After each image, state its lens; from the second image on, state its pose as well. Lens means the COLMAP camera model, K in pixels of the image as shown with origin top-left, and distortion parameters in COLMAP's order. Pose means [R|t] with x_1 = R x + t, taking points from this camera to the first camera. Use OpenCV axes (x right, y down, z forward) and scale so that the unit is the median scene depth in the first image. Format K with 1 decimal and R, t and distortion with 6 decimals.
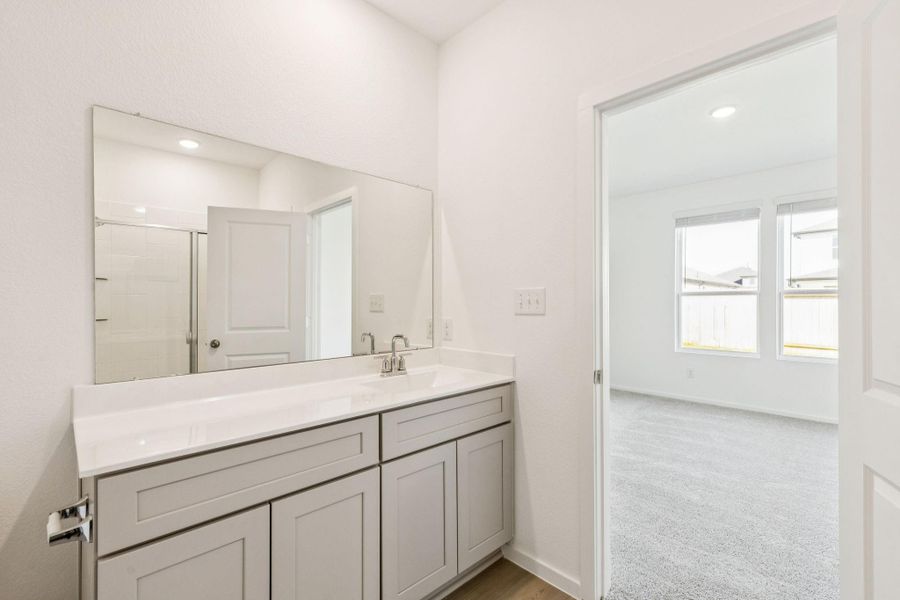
lens RADIAL K [[406.3, 0, 450.0], [0, 406.3, 301.5], [0, 0, 1]] dist [0.005651, 0.001787]
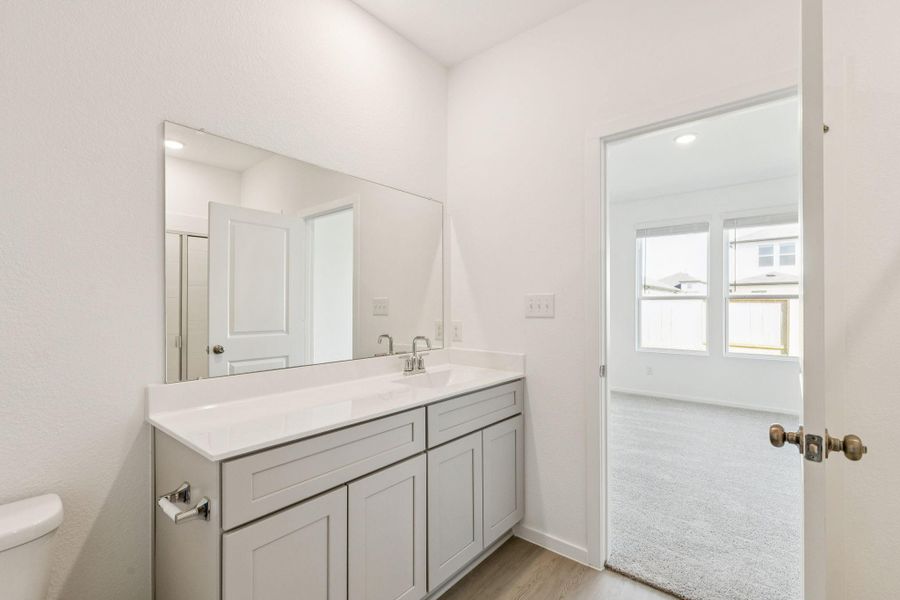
lens RADIAL K [[406.3, 0, 453.7], [0, 406.3, 304.3], [0, 0, 1]] dist [0.005651, 0.001787]
pose [[0.993692, 0.000401, 0.112141, -0.153217], [-0.000157, 0.999998, -0.002184, -0.000905], [-0.112142, 0.002152, 0.993690, -0.084768]]
